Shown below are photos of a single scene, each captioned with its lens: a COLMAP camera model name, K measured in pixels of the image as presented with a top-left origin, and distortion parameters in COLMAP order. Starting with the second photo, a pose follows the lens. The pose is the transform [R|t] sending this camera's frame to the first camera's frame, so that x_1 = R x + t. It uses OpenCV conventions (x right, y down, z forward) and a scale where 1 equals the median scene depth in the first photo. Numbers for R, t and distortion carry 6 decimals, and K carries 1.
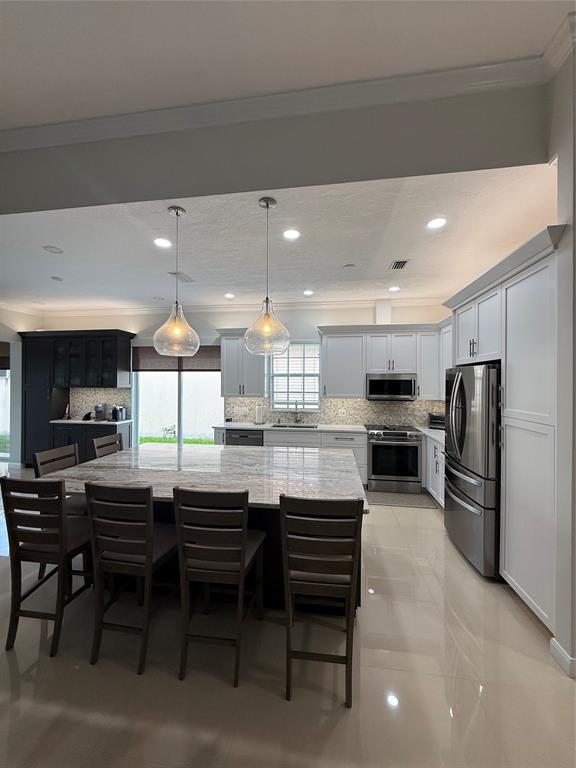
lens RADIAL K [[306.6, 0, 291.0], [0, 306.6, 381.9], [0, 0, 1]] dist [0.002675, -0.000775]
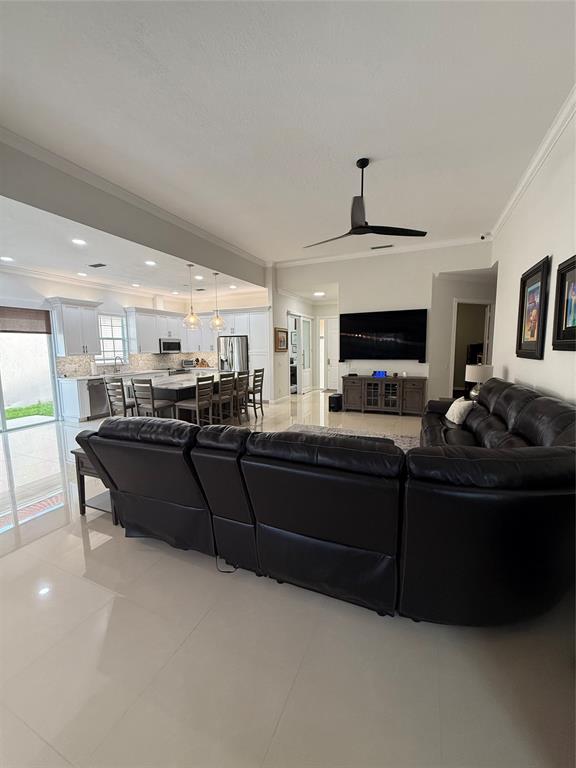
lens RADIAL K [[306.6, 0, 289.9], [0, 306.6, 382.7], [0, 0, 1]] dist [0.002675, -0.000775]
pose [[0.264532, -0.118583, 0.957059, -1.154991], [0.011308, 0.992724, 0.119877, 0.019245], [-0.964311, -0.020889, 0.263948, -0.155751]]
